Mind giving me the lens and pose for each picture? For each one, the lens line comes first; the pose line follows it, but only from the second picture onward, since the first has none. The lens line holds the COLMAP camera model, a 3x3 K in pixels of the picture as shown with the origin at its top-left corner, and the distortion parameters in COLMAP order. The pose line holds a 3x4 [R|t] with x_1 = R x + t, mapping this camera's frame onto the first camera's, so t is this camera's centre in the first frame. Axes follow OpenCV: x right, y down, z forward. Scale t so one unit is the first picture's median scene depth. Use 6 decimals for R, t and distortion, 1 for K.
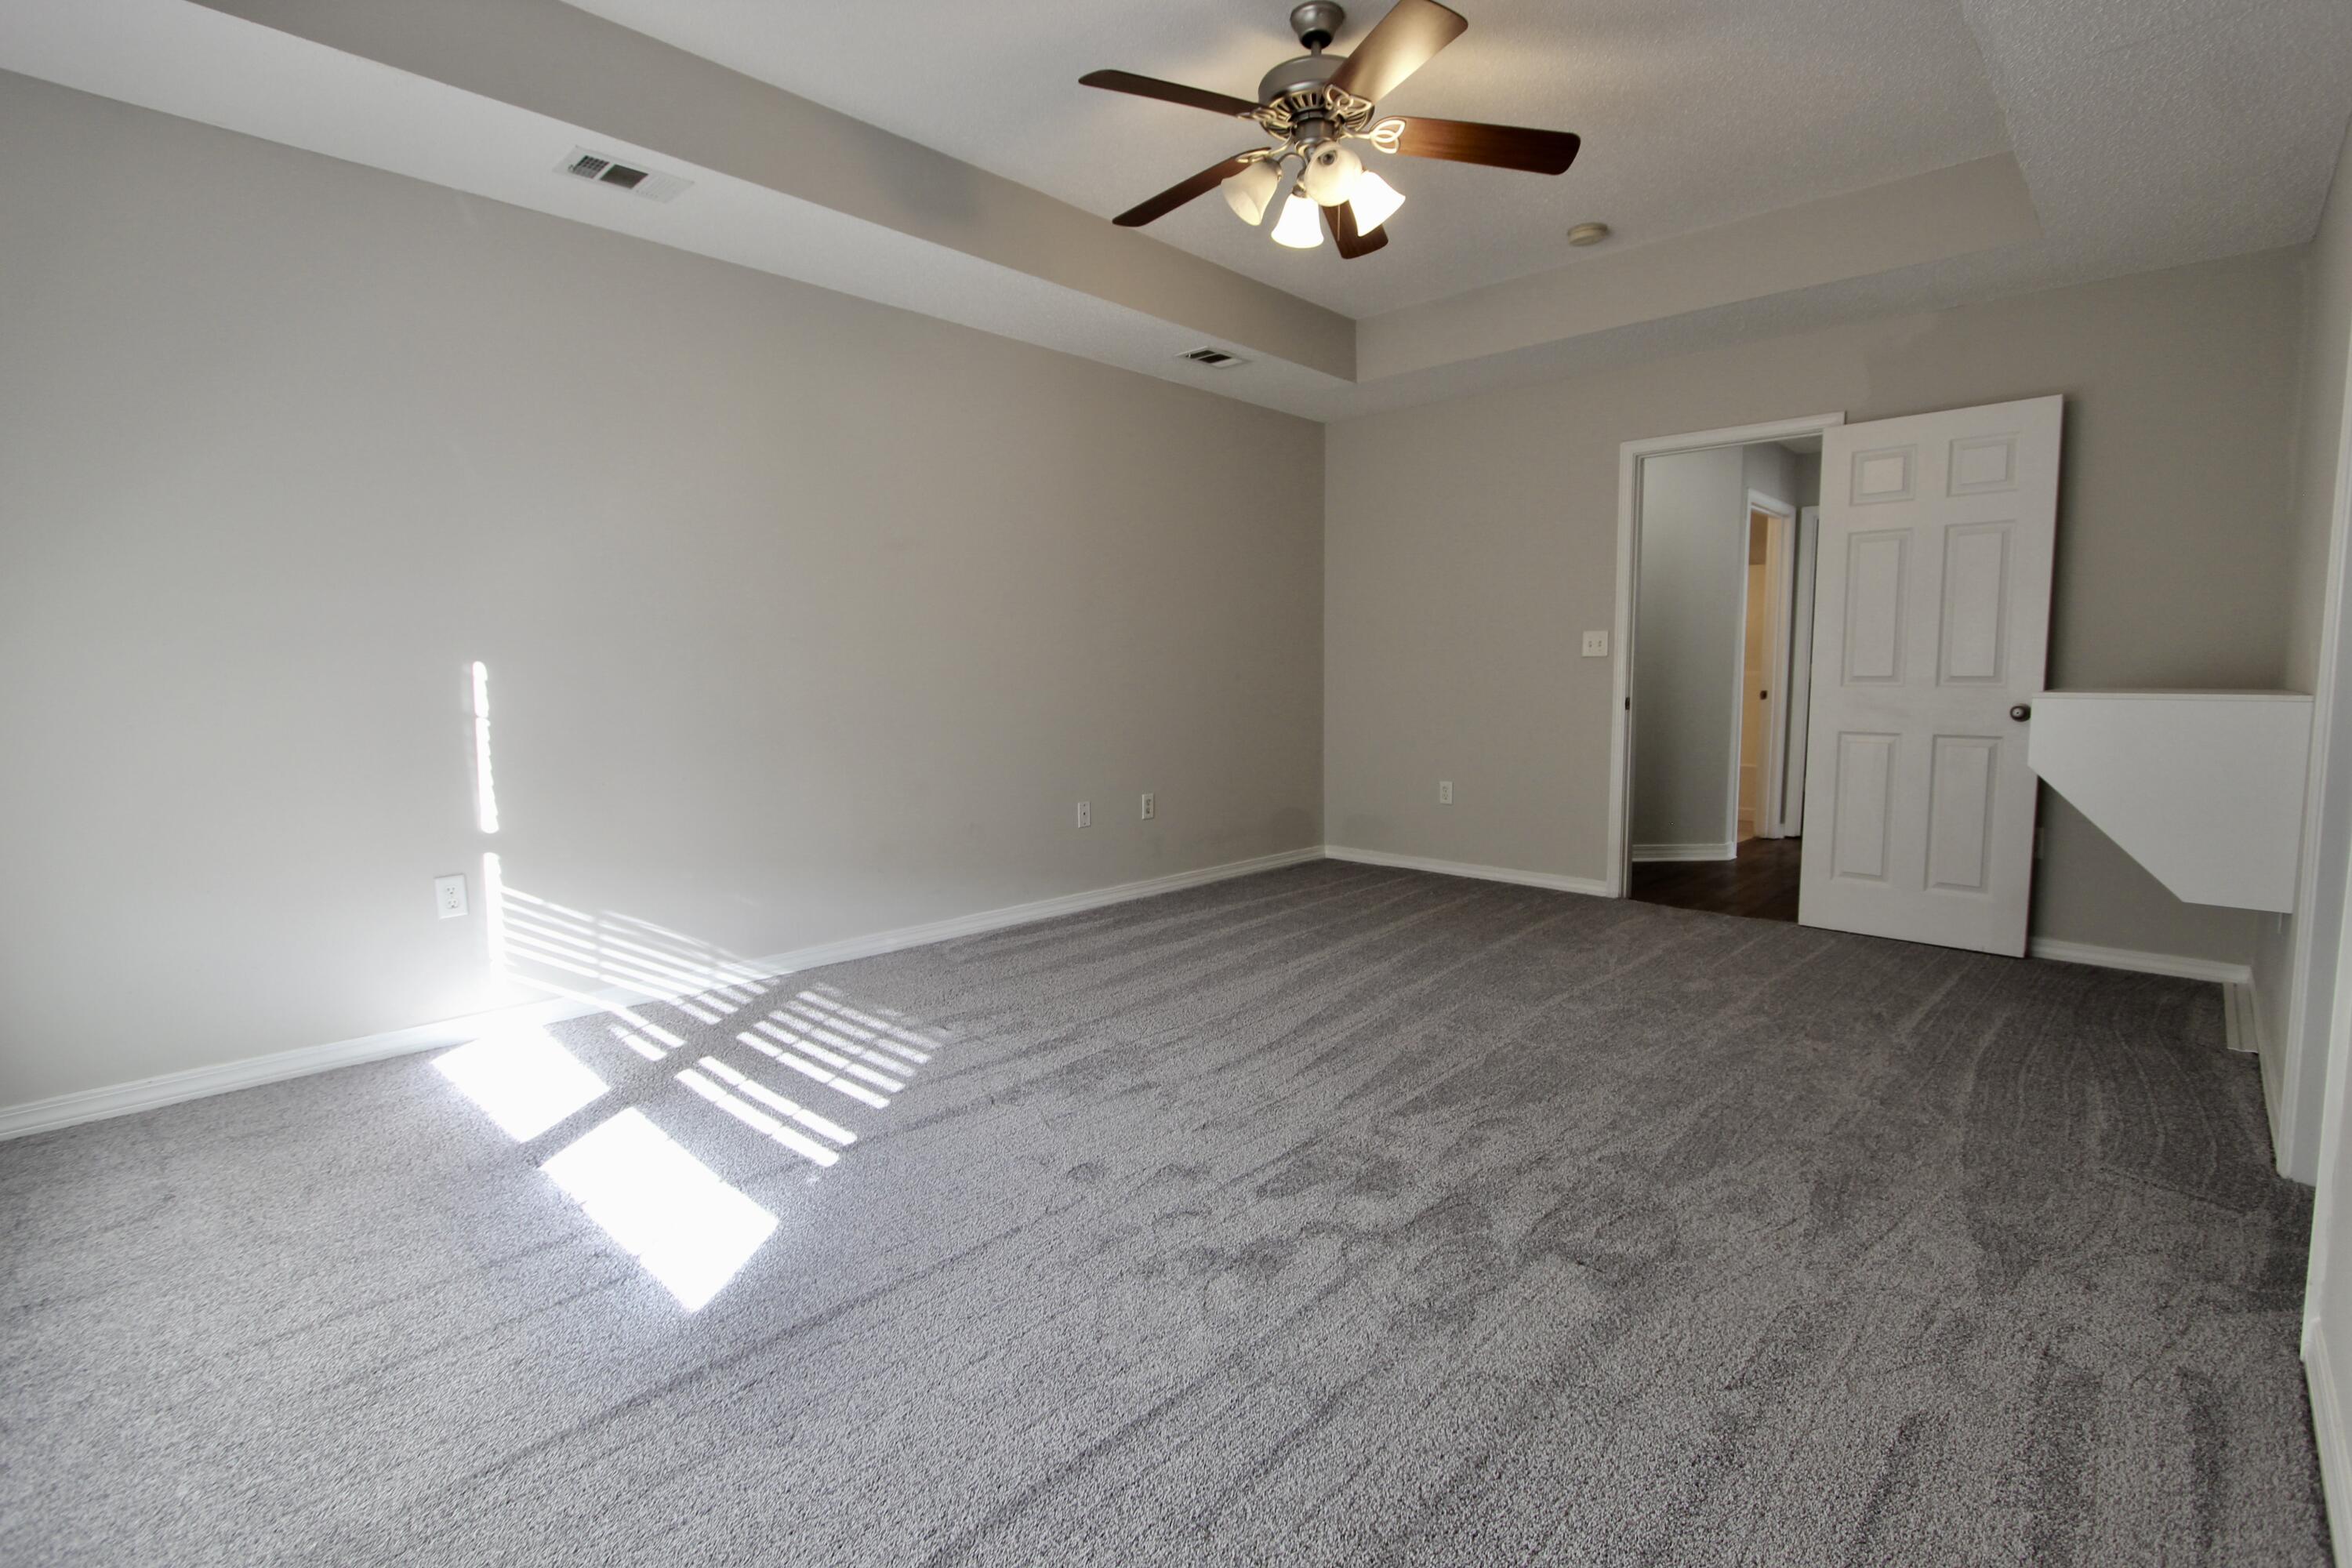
lens RADIAL K [[1087.9, 0, 1180.0], [0, 1087.9, 776.7], [0, 0, 1]] dist [-0.019083, 0.004177]
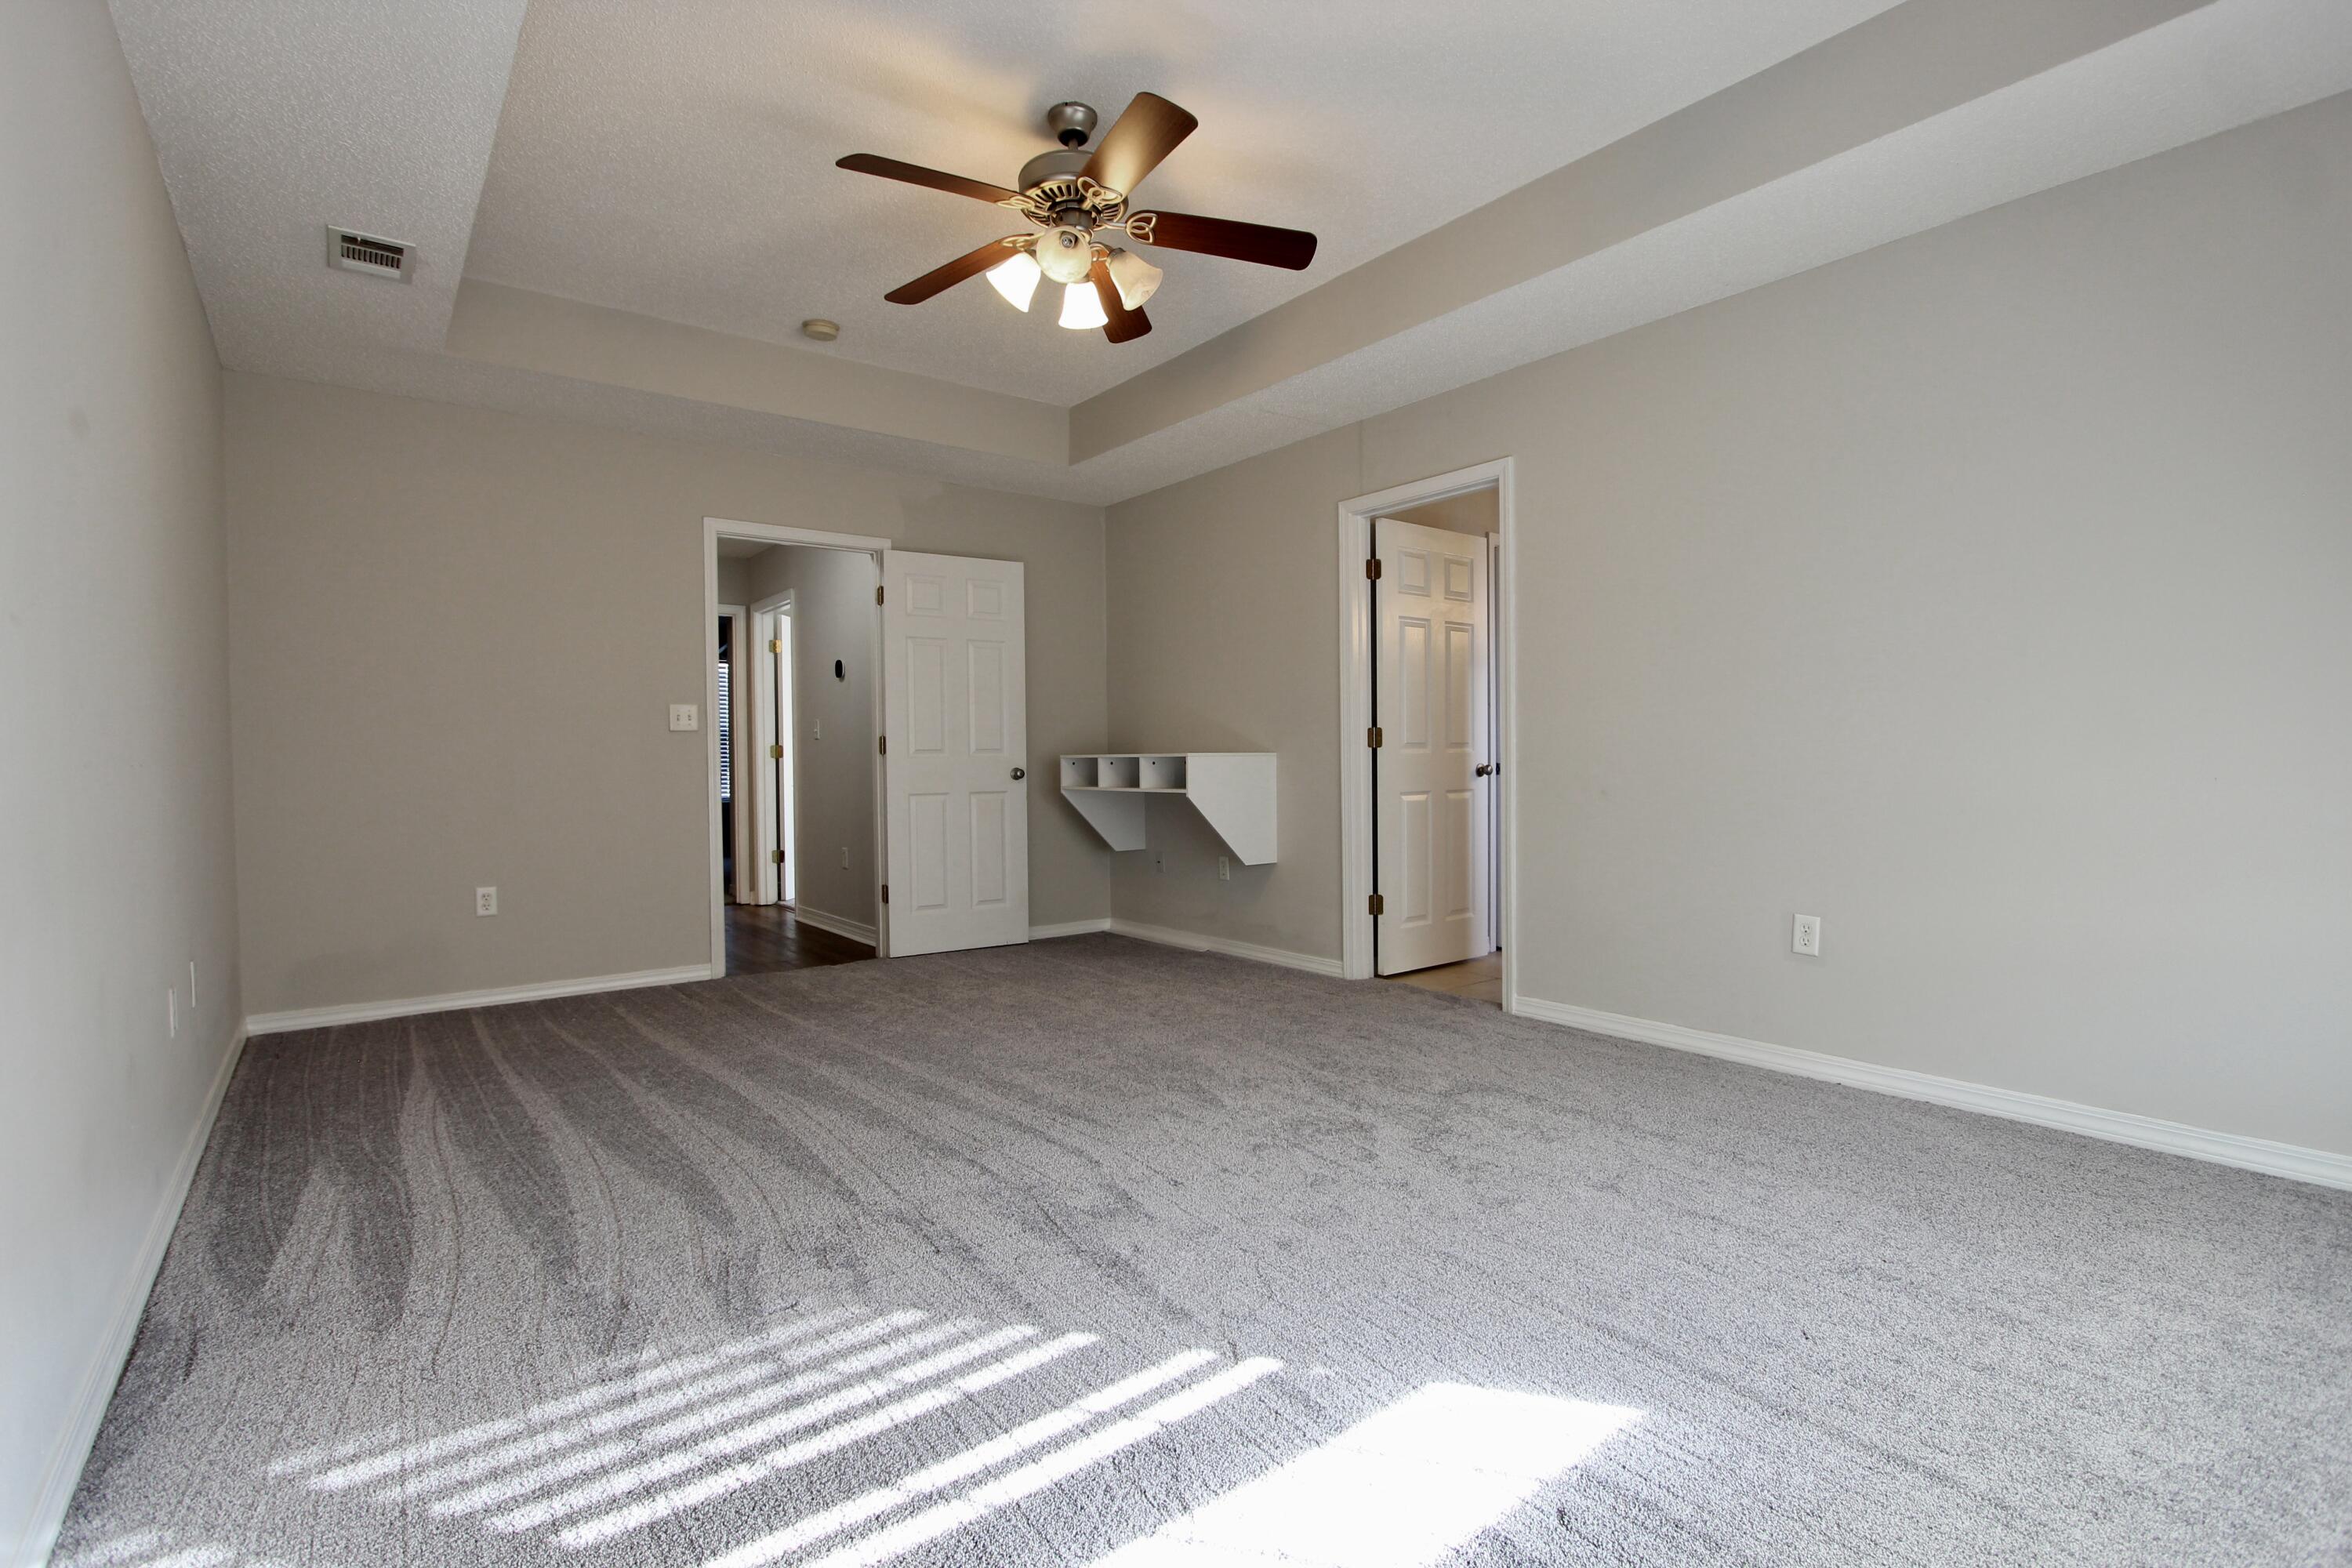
lens RADIAL K [[1097.9, 0, 1180.1], [0, 1097.9, 778.6], [0, 0, 1]] dist [-0.002316, 0.000527]
pose [[0.169784, -0.017615, 0.985324, -0.817719], [0.103869, 0.994591, -0.000117, -0.038514], [-0.979992, 0.102365, 0.170695, 0.680743]]
